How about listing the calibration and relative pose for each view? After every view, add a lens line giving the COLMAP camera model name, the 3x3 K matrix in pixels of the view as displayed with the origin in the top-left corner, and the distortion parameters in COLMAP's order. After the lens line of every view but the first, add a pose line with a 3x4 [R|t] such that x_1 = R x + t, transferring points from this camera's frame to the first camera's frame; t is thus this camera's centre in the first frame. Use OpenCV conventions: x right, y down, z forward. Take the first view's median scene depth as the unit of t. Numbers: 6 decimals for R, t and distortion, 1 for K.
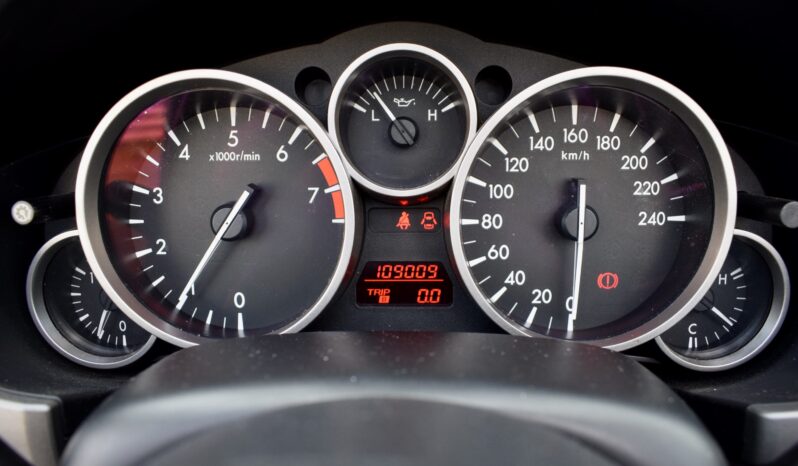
lens RADIAL K [[607.0, 0, 399.0], [0, 607.0, 233.0], [0, 0, 1]] dist [-0.090962, 0.010189]
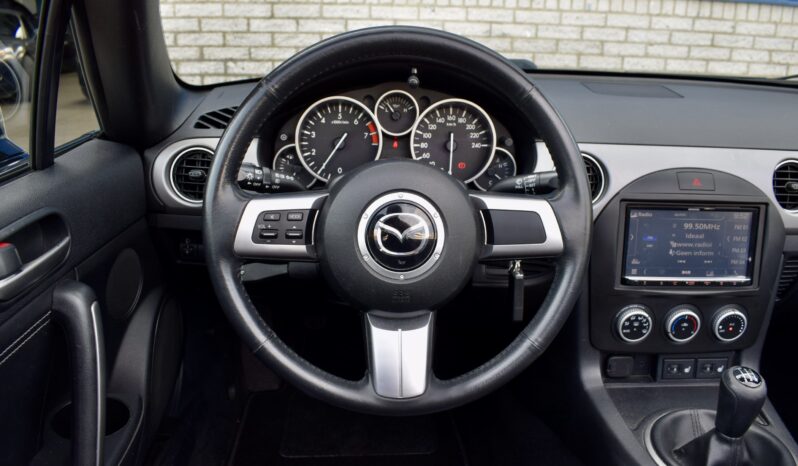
lens RADIAL K [[615.3, 0, 404.9], [0, 615.3, 247.4], [0, 0, 1]] dist [-0.089419, 0.007717]
pose [[0.997196, 0.008468, 0.074353, -0.173921], [-0.014168, 0.996971, 0.076468, 0.266003], [-0.073481, -0.077307, 0.994296, -2.173467]]
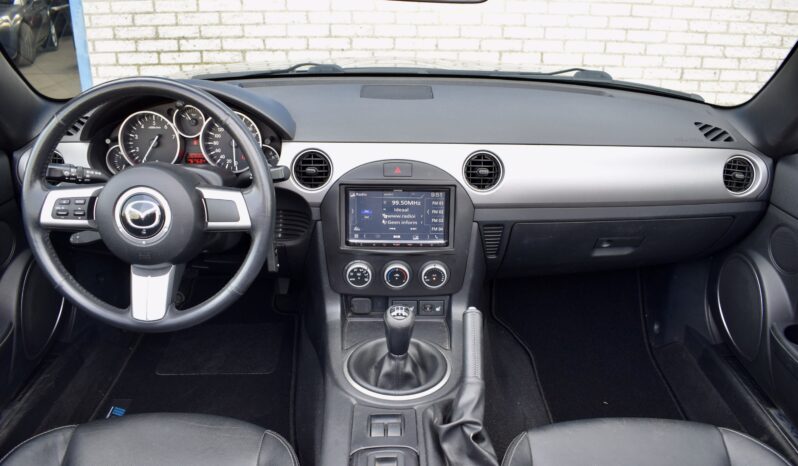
lens RADIAL K [[607.0, 0, 399.0], [0, 607.0, 233.0], [0, 0, 1]] dist [-0.090962, 0.010189]
pose [[0.998782, 0.002550, 0.049266, 1.239385], [-0.009032, 0.991235, 0.131800, 0.039665], [-0.048498, -0.132084, 0.990051, -3.328603]]
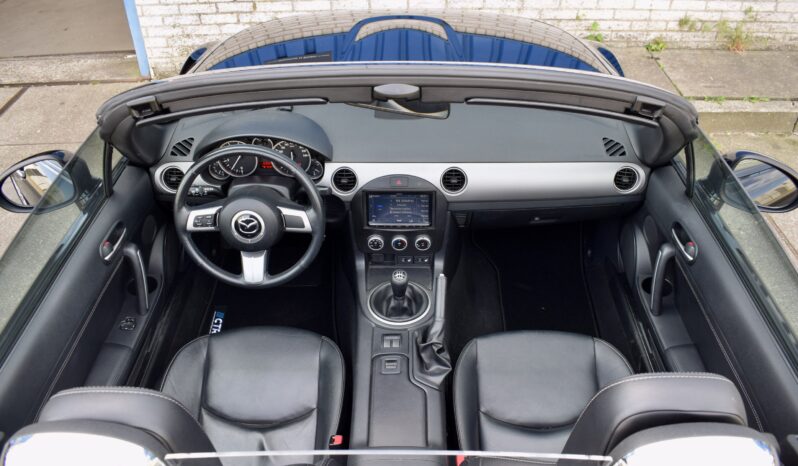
lens RADIAL K [[607.0, 0, 399.0], [0, 607.0, 233.0], [0, 0, 1]] dist [-0.090962, 0.010189]
pose [[0.999830, -0.009610, 0.015710, 1.321313], [0.002959, 0.925803, 0.377996, -1.702552], [-0.018177, -0.377885, 0.925674, -5.312637]]
